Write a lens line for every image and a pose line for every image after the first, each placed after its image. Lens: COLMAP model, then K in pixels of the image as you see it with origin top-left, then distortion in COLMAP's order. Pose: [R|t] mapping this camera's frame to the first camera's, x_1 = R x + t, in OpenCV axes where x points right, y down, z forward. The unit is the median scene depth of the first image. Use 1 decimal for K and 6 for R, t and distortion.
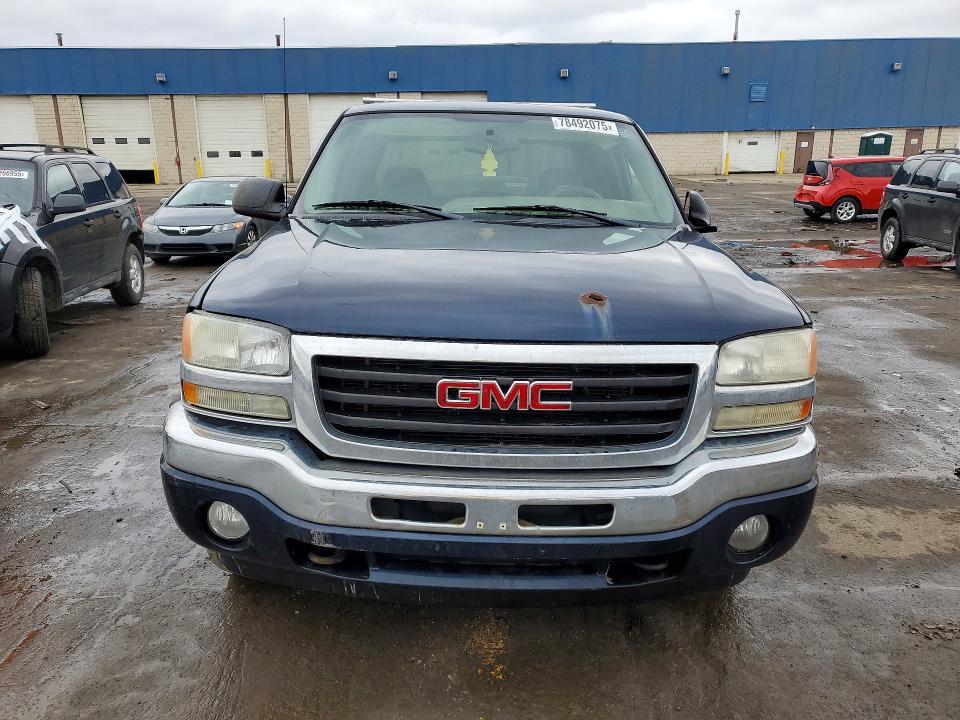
lens RADIAL K [[786.2, 0, 480.0], [0, 786.2, 360.0], [0, 0, 1]] dist [0.030602, -0.011051]
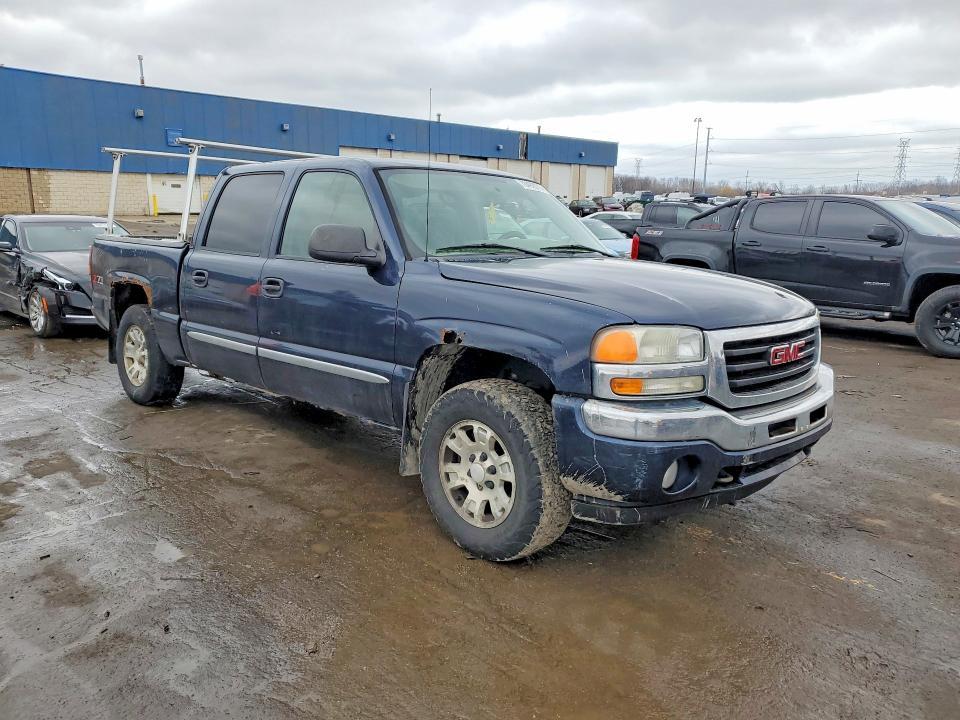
lens RADIAL K [[786.2, 0, 480.0], [0, 786.2, 360.0], [0, 0, 1]] dist [0.030602, -0.011051]
pose [[0.681830, -0.119858, 0.721625, -1.328174], [0.155044, 0.987751, 0.017566, -0.059382], [-0.714891, 0.099906, 0.692061, 0.226662]]
